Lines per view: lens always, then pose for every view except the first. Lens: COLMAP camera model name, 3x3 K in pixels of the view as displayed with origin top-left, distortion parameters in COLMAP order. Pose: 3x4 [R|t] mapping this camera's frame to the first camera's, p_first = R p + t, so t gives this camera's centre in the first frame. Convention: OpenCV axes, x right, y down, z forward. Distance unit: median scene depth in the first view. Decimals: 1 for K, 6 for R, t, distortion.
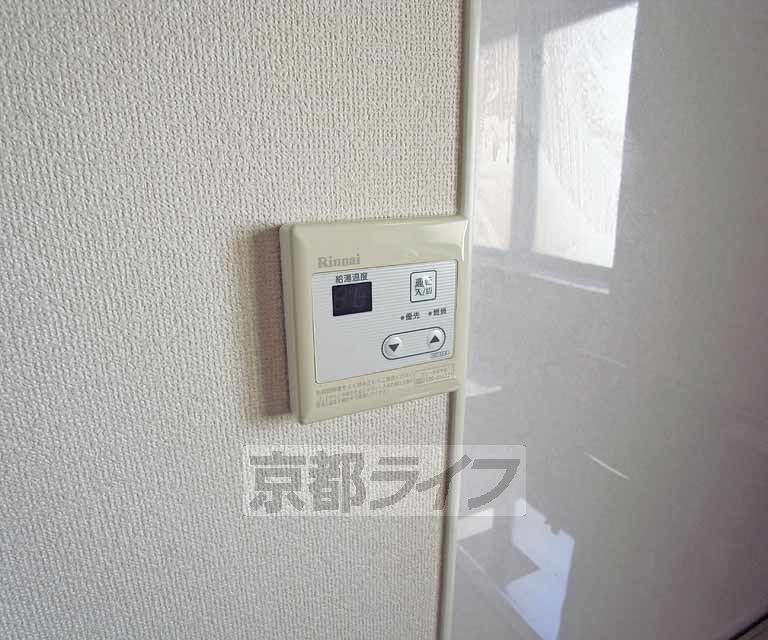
lens RADIAL K [[477.3, 0, 384.0], [0, 477.3, 320.0], [0, 0, 1]] dist [-0.003188, -0.001241]
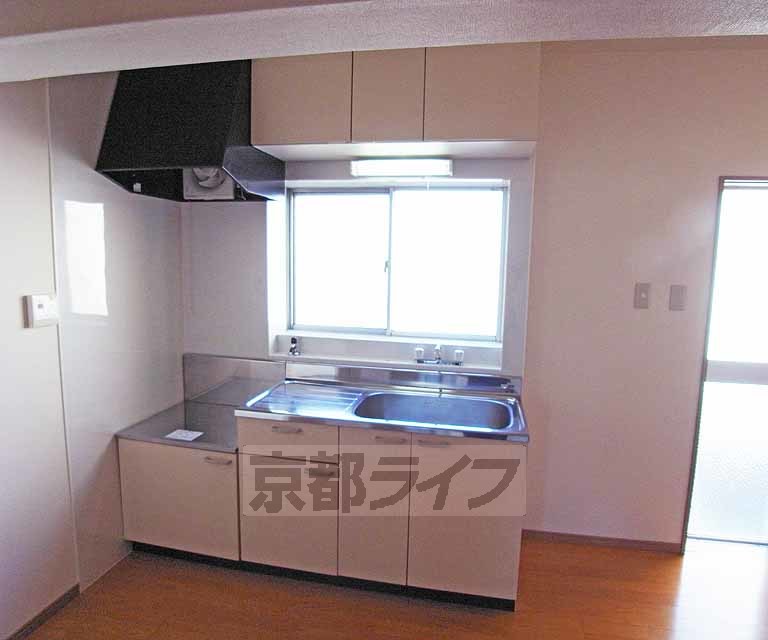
lens RADIAL K [[477.3, 0, 384.0], [0, 477.3, 320.0], [0, 0, 1]] dist [-0.003188, -0.001241]
pose [[0.631226, -0.079439, 0.771520, -2.087190], [0.207390, 0.975807, -0.069205, 1.522682], [-0.747357, 0.203689, 0.632430, -6.468337]]
